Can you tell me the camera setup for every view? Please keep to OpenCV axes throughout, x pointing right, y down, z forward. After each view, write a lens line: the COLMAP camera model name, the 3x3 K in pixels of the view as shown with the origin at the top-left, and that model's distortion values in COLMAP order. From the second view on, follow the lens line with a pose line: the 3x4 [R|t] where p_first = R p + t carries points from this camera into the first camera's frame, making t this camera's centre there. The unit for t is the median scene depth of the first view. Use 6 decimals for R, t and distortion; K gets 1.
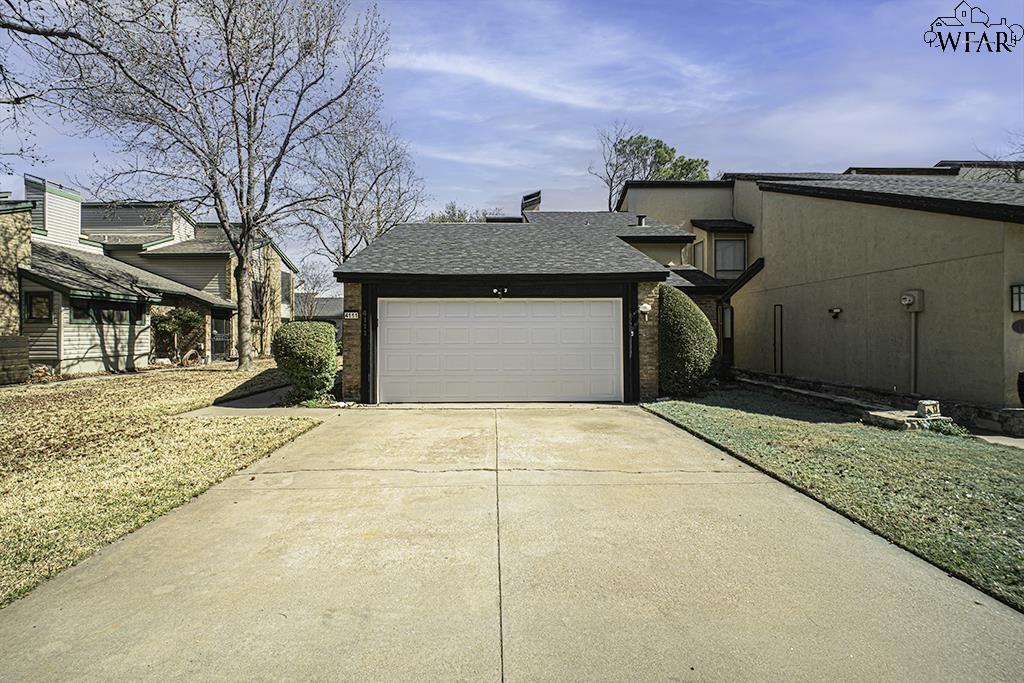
lens RADIAL K [[468.1, 0, 497.5], [0, 468.1, 331.1], [0, 0, 1]] dist [0.000396, -0.000245]
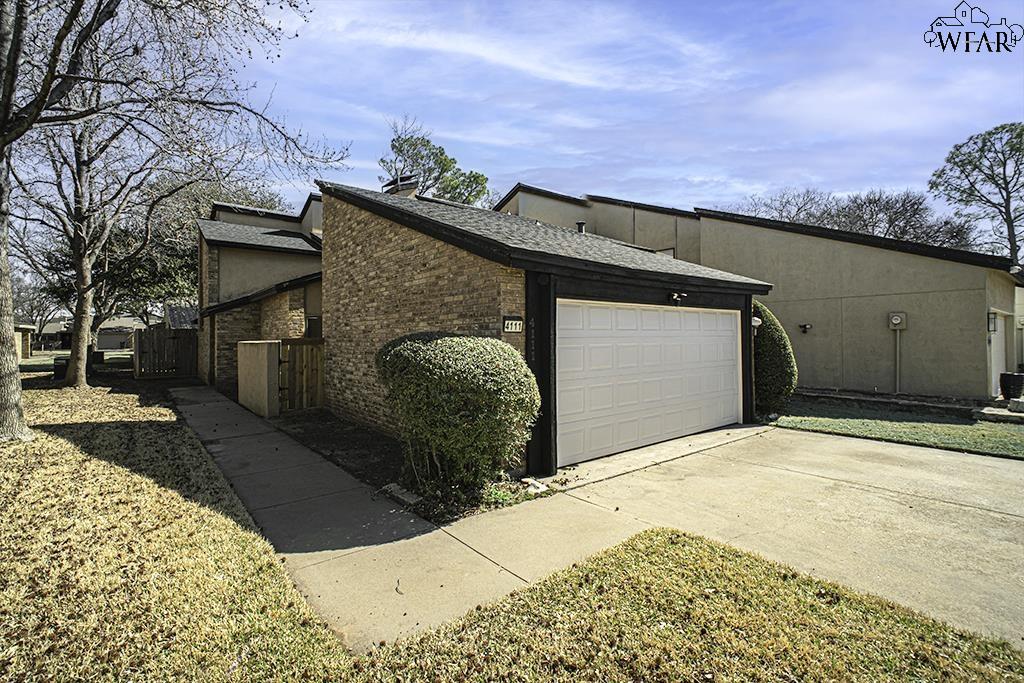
lens RADIAL K [[468.1, 0, 497.5], [0, 468.1, 331.1], [0, 0, 1]] dist [0.000396, -0.000245]
pose [[0.790969, 0.003860, 0.611845, -0.696727], [0.002853, 0.999946, -0.009997, -0.022936], [-0.611850, 0.009653, 0.790915, 0.576045]]
